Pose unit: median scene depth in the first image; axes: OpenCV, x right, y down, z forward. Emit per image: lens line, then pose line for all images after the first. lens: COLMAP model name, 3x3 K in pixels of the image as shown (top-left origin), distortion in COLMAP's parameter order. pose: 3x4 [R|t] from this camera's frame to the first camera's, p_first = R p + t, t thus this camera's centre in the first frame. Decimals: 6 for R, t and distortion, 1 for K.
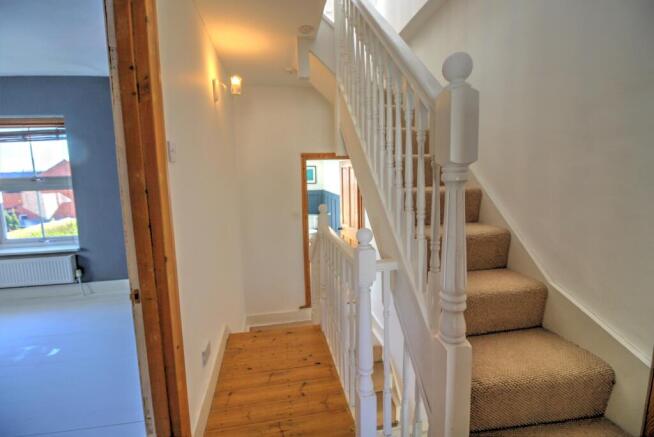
lens RADIAL K [[301.8, 0, 331.0], [0, 301.8, 209.2], [0, 0, 1]] dist [0.006405, -0.012908]
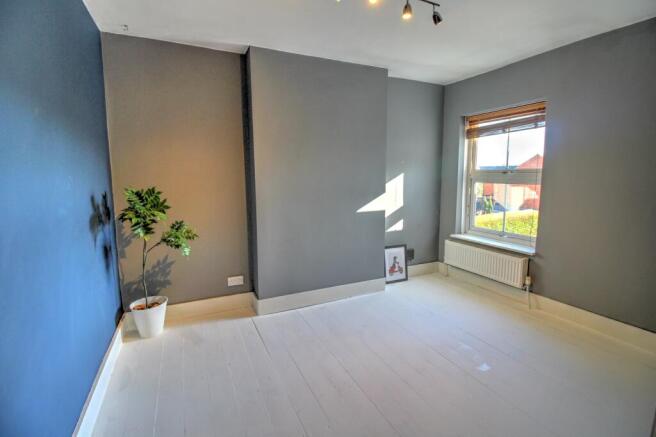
lens RADIAL K [[302.7, 0, 332.0], [0, 302.7, 209.2], [0, 0, 1]] dist [0.006405, -0.012908]
pose [[0.256862, 0.138469, -0.956477, -0.167071], [-0.119322, 0.986654, 0.110794, -0.020989], [0.959054, 0.085670, 0.269956, 0.192024]]
